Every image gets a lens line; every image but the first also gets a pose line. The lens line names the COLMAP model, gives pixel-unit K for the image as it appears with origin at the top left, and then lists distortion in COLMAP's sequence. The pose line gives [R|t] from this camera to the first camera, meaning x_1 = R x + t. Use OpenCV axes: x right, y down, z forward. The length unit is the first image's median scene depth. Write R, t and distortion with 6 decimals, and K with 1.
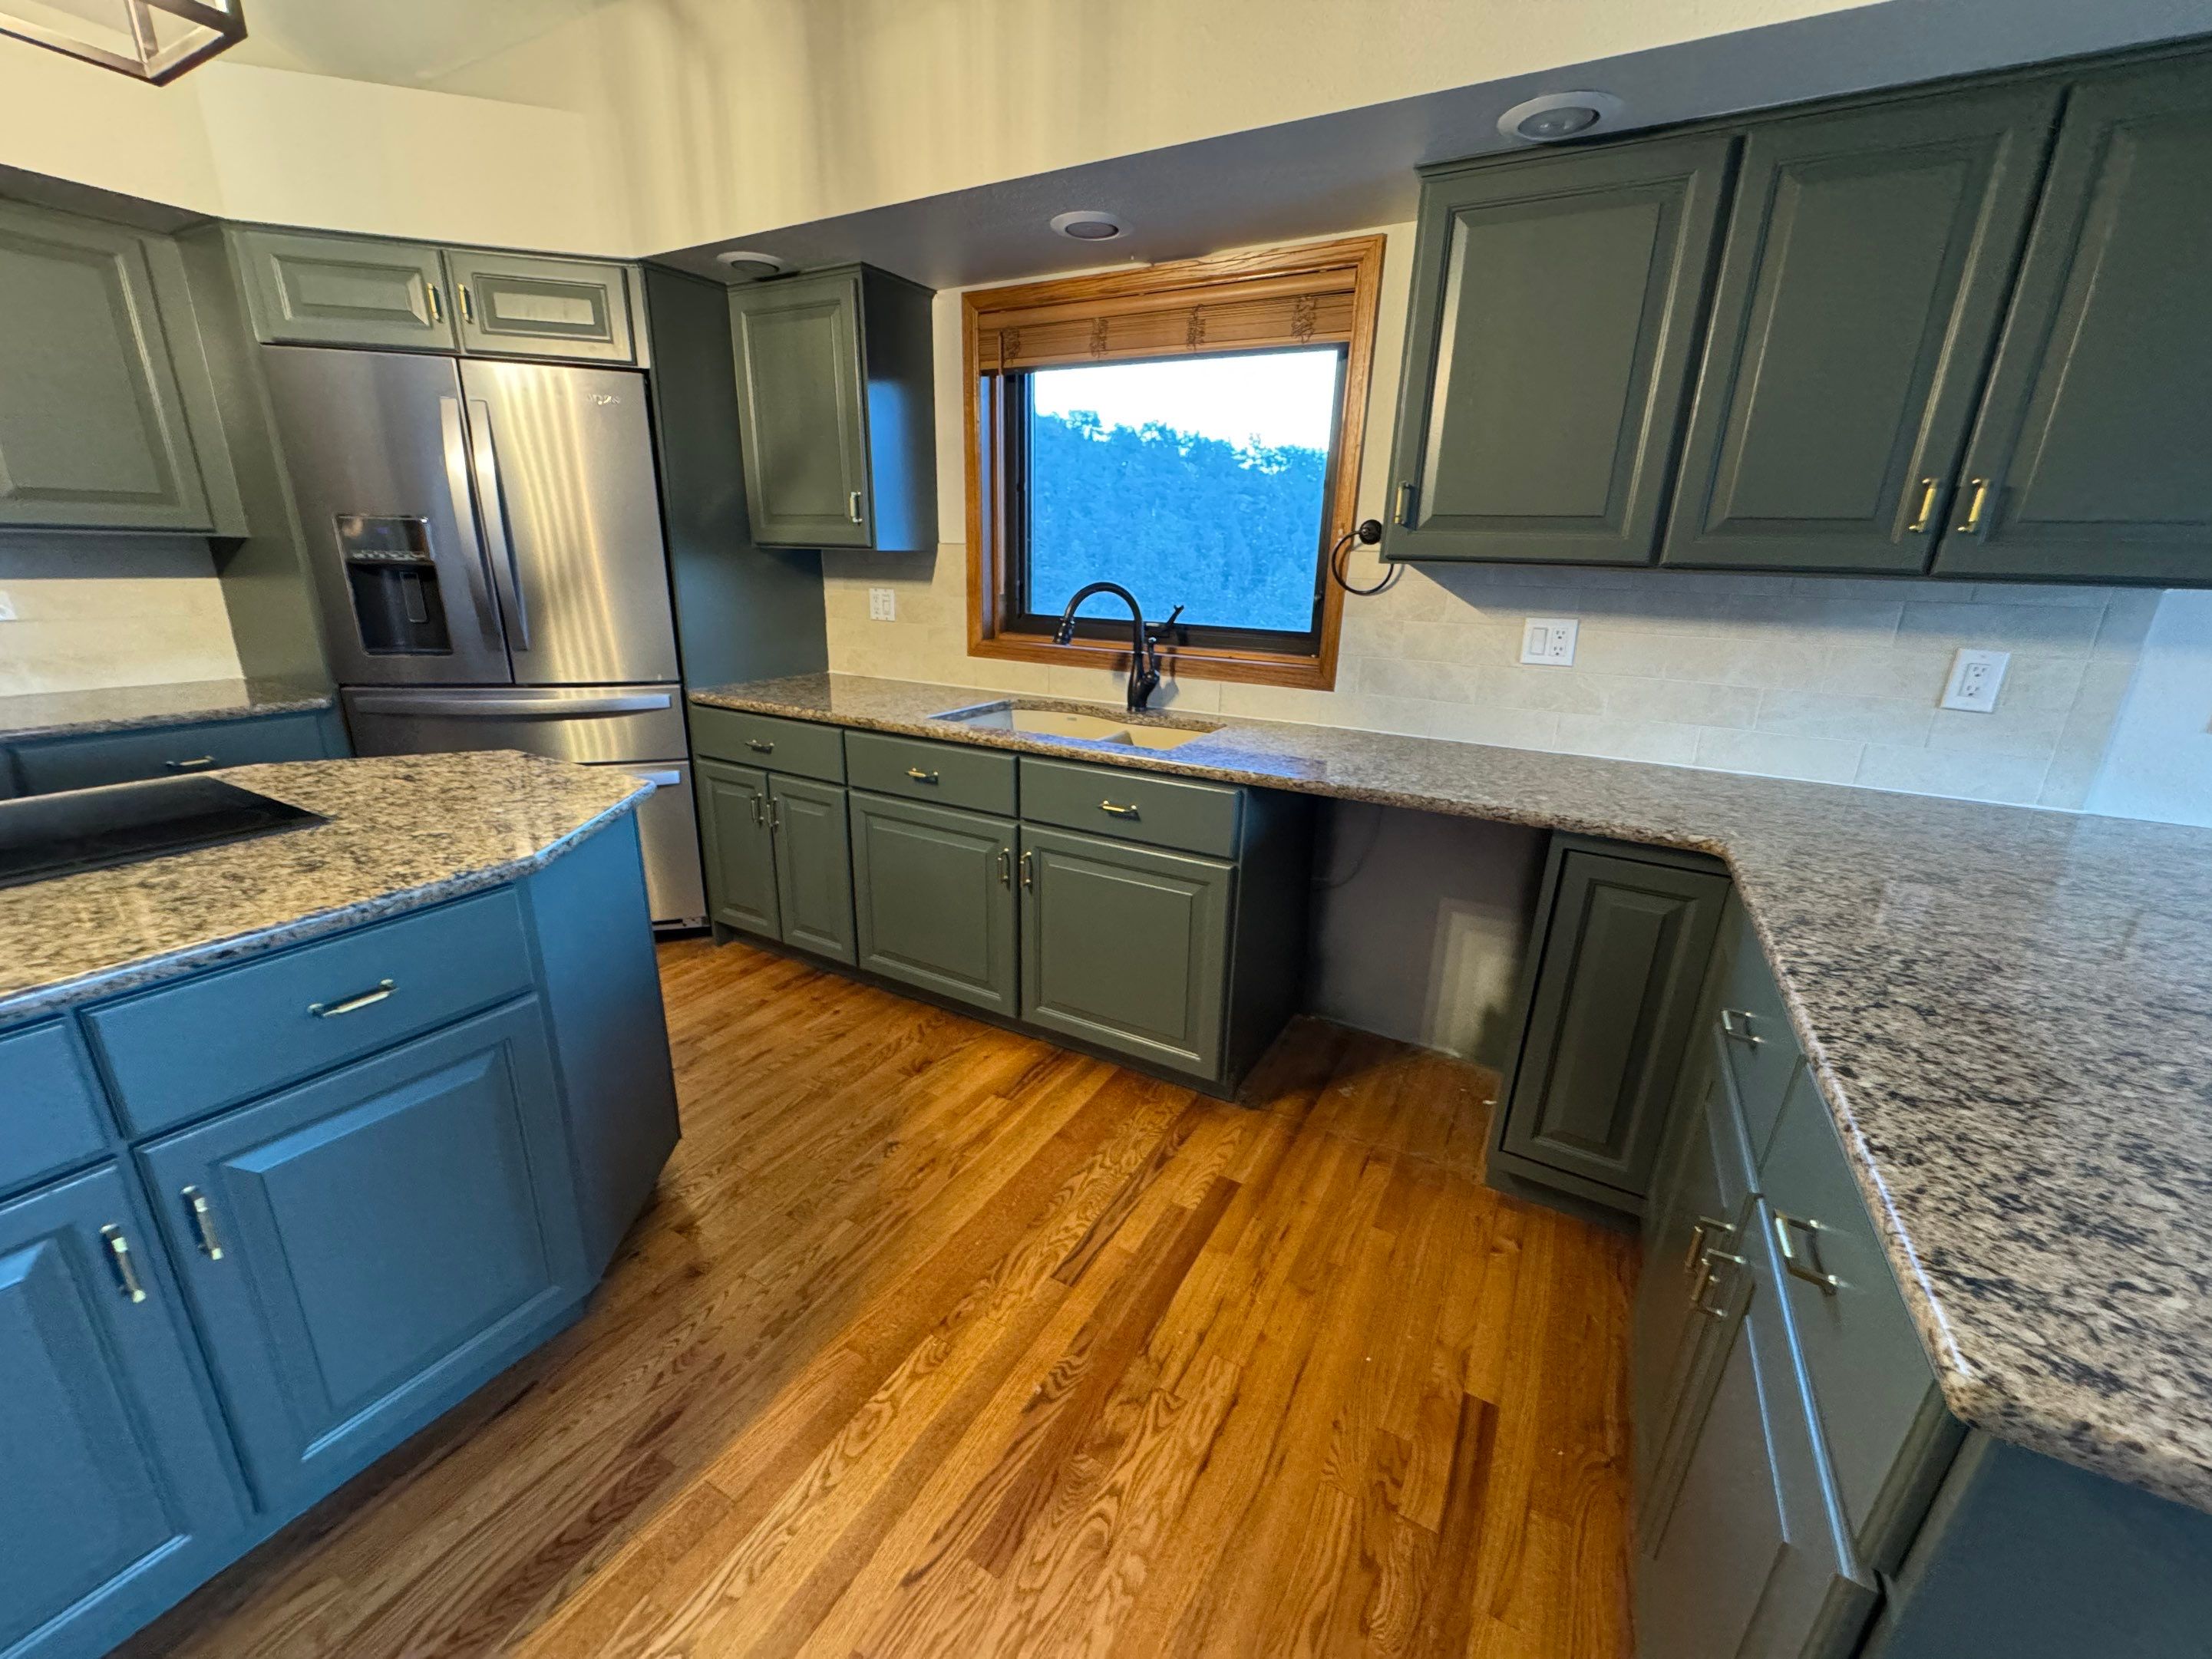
lens RADIAL K [[880.2, 0, 1103.9], [0, 880.2, 827.8], [0, 0, 1]] dist [-0.004966, 0.000750]
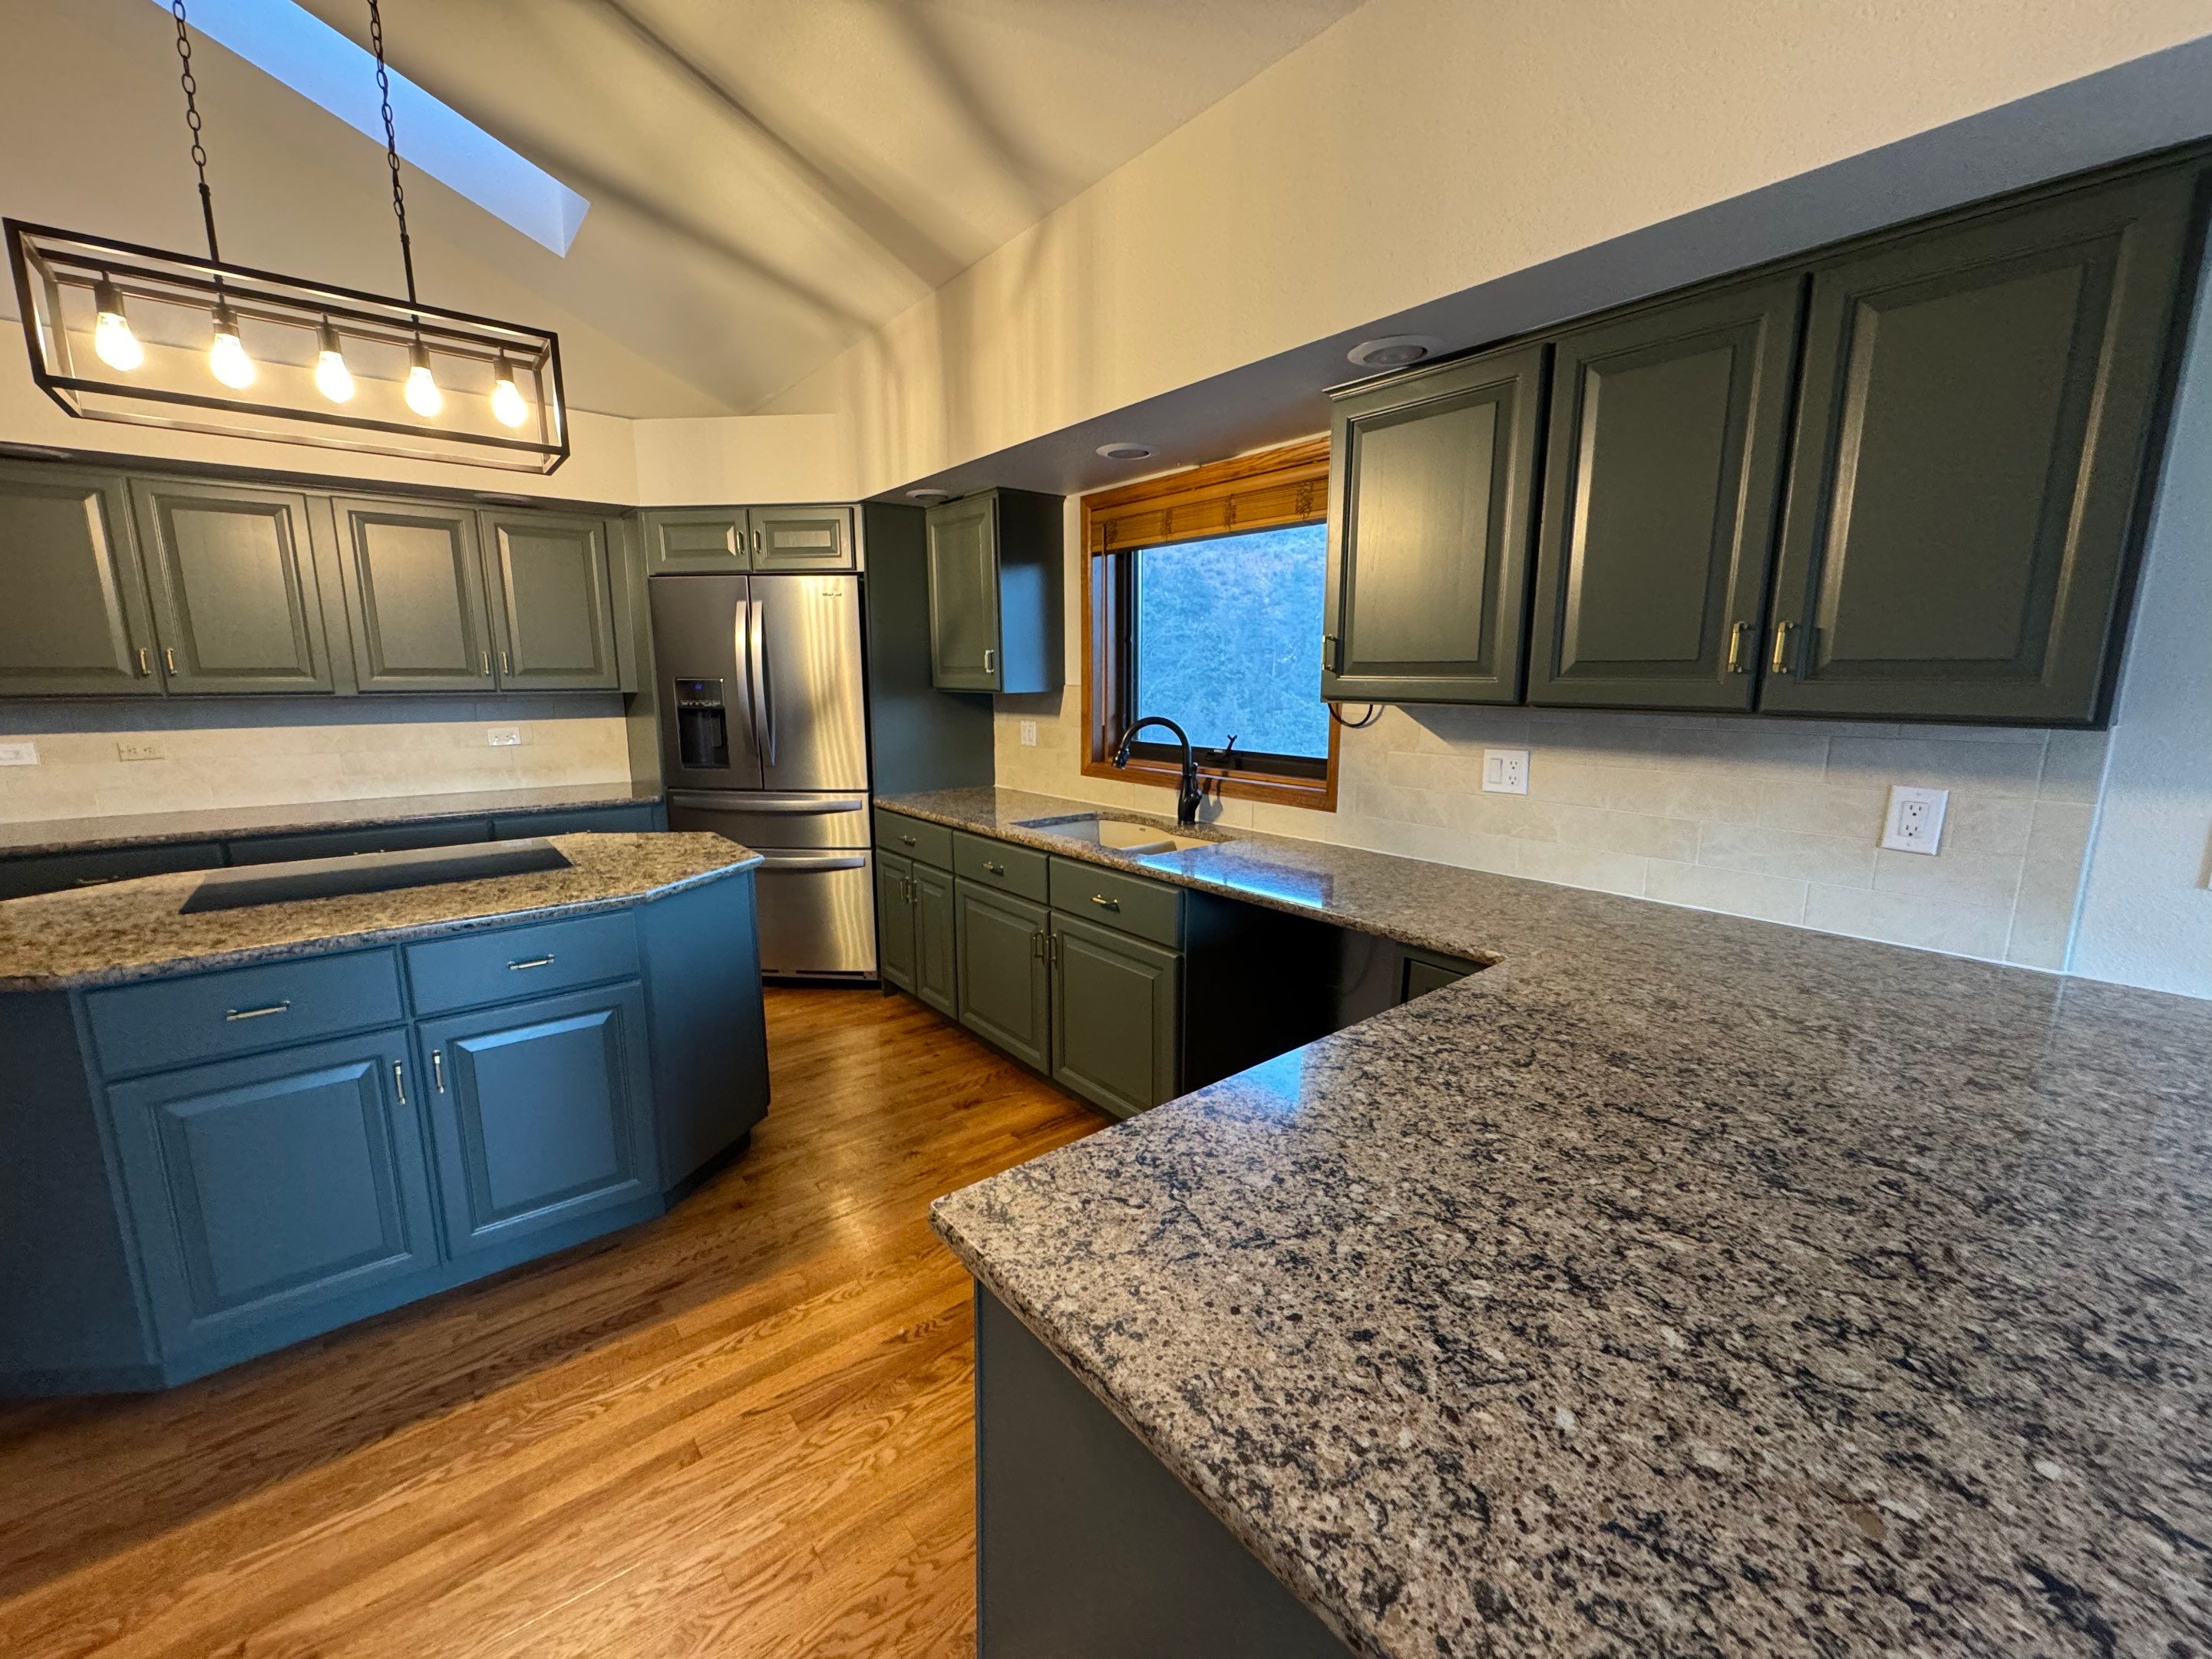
lens RADIAL K [[880.2, 0, 1105.4], [0, 880.2, 828.4], [0, 0, 1]] dist [-0.004966, 0.000750]
pose [[0.930926, 0.038591, -0.363162, 0.472049], [-0.085437, 0.989820, -0.113827, 0.017598], [0.355073, 0.136993, 0.924747, -0.143112]]
